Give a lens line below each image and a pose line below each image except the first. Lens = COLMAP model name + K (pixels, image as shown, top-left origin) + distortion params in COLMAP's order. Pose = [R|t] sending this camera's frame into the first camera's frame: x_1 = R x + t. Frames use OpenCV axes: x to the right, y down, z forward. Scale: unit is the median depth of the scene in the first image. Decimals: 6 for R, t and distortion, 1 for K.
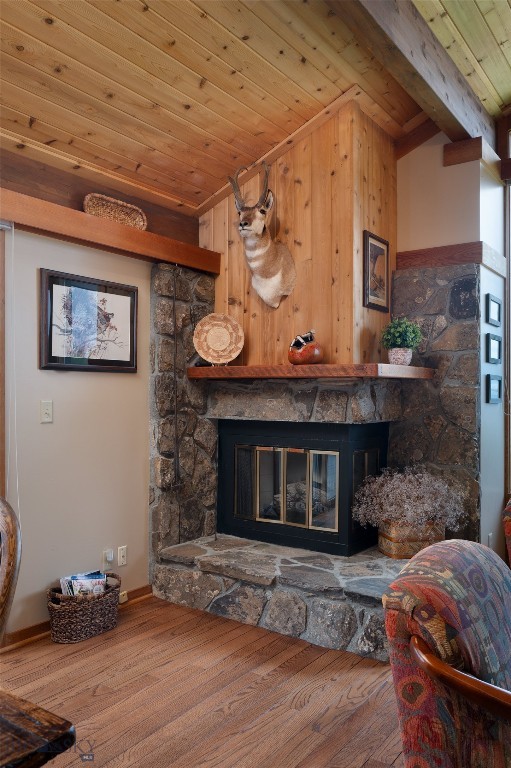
lens RADIAL K [[604.8, 0, 260.3], [0, 604.8, 391.6], [0, 0, 1]] dist [-0.000458, 0.002262]
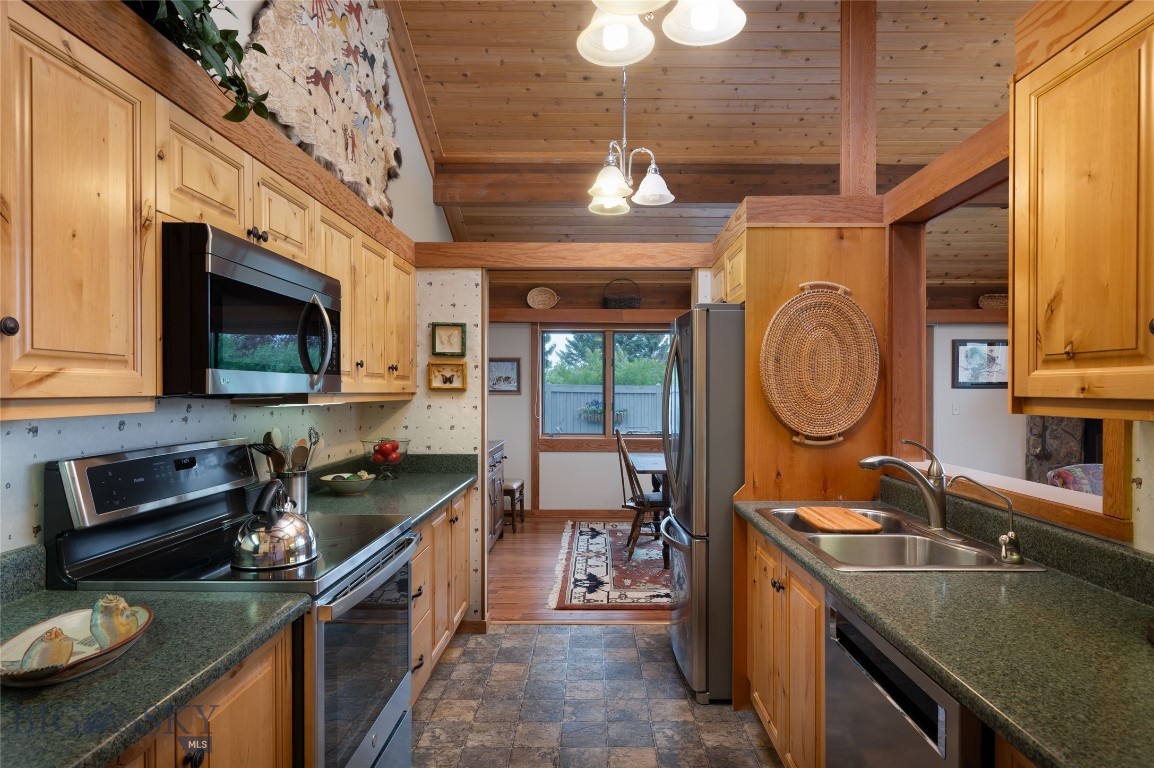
lens RADIAL K [[613.3, 0, 586.5], [0, 613.3, 395.7], [0, 0, 1]] dist [-0.003415, 0.000232]
pose [[0.555056, 0.005451, -0.831795, 0.574256], [0.005653, 0.999931, 0.010324, -0.034218], [0.831794, -0.010432, 0.554987, -1.009759]]
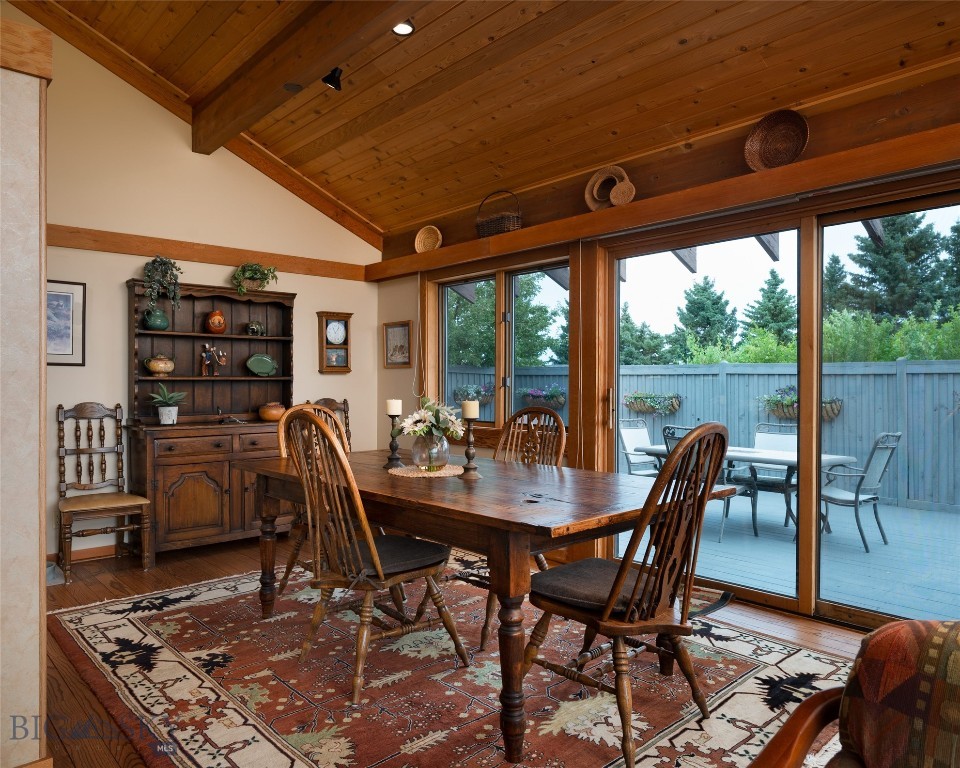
lens RADIAL K [[656.5, 0, 477.6], [0, 656.5, 385.9], [0, 0, 1]] dist [-0.010886, 0.000132]
pose [[-0.221405, -0.000507, -0.975182, 0.418126], [0.004068, 0.999991, -0.001443, 0.025966], [0.975173, -0.004287, -0.221401, 0.316810]]
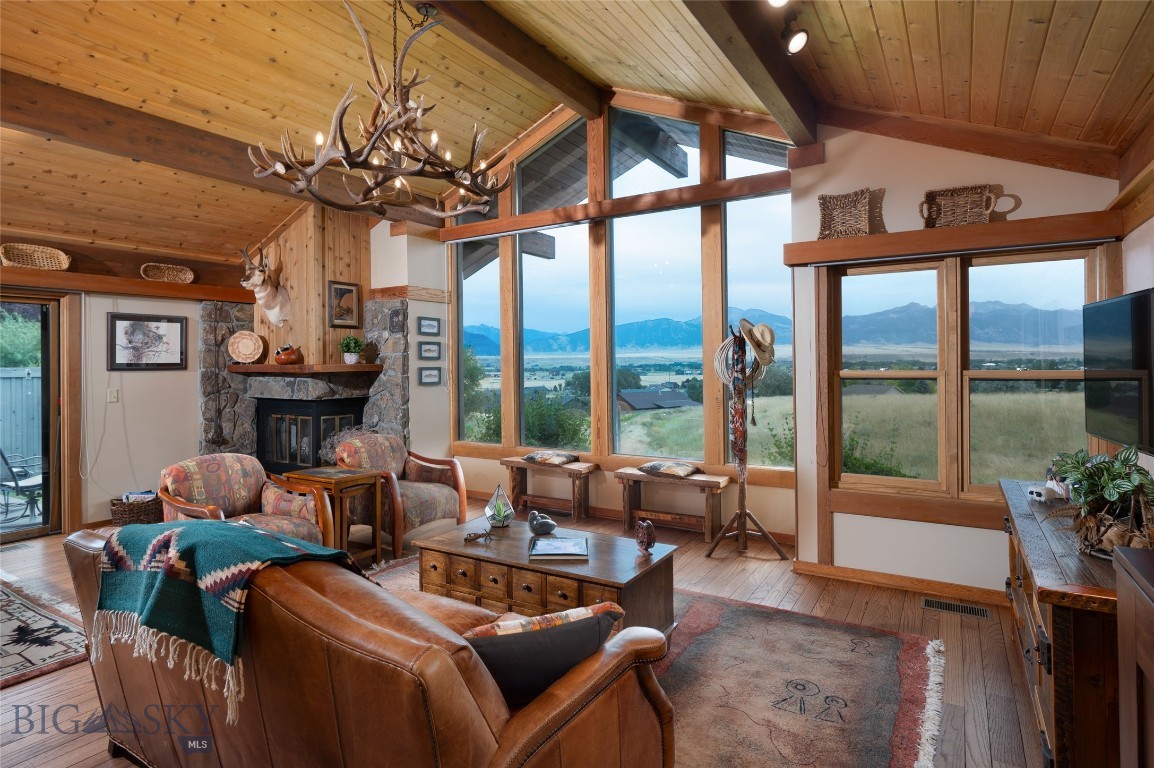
lens RADIAL K [[621.4, 0, 548.2], [0, 621.4, 357.8], [0, 0, 1]] dist [0.016163, 0.000747]
pose [[0.999705, -0.010418, 0.021933, 0.710371], [0.010462, 0.999943, -0.001897, -0.048616], [-0.021912, 0.002126, 0.999758, -0.674384]]
